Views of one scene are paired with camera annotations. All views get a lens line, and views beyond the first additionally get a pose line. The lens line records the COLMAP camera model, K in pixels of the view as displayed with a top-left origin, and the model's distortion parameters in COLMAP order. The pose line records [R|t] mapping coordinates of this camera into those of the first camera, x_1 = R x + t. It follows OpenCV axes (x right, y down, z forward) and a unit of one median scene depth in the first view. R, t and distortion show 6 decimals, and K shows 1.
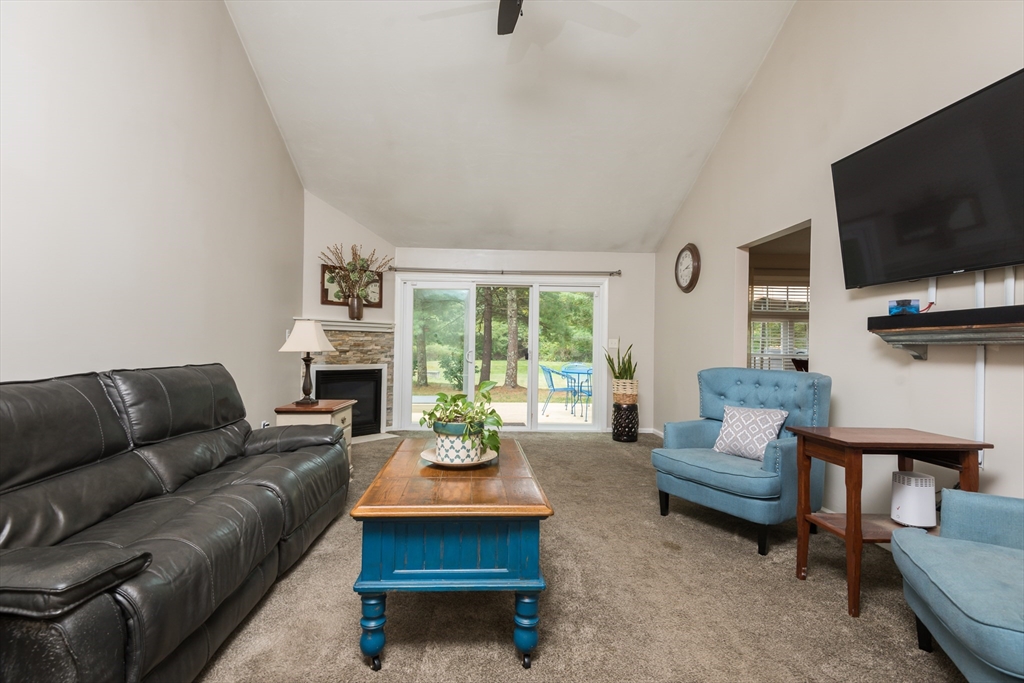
lens RADIAL K [[448.2, 0, 493.6], [0, 448.2, 344.3], [0, 0, 1]] dist [0.000498, -0.000292]
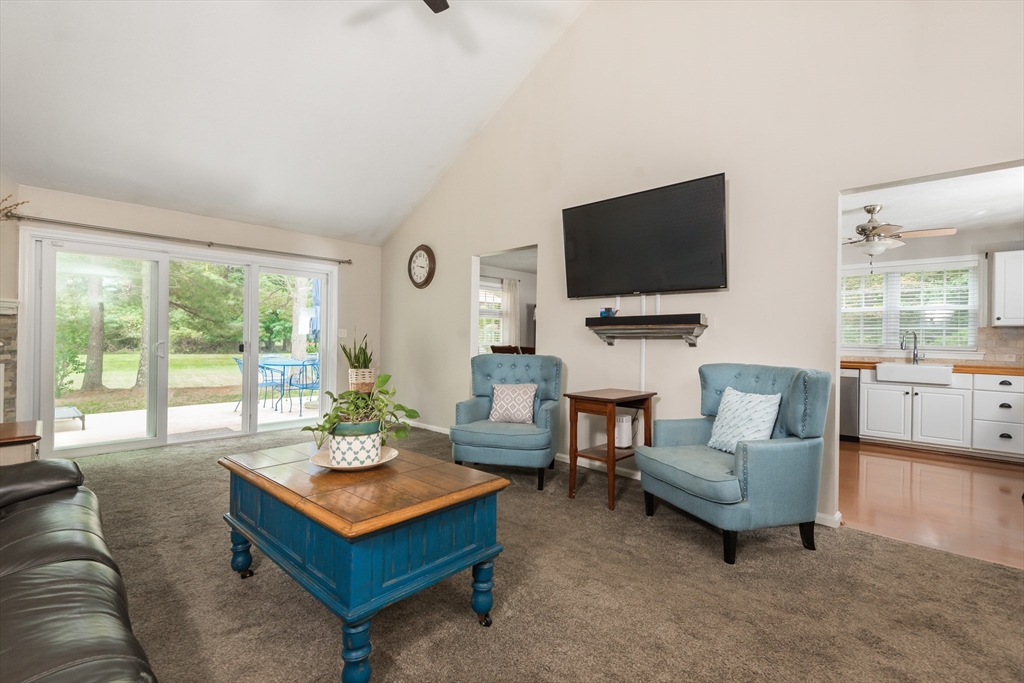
lens RADIAL K [[441.8, 0, 512.0], [0, 441.8, 341.5], [0, 0, 1]] dist [-0.000305, -0.000336]
pose [[0.719601, -0.010048, 0.694315, -0.174176], [-0.003425, 0.999832, 0.018019, -0.002749], [-0.694379, -0.015345, 0.719446, 0.046062]]
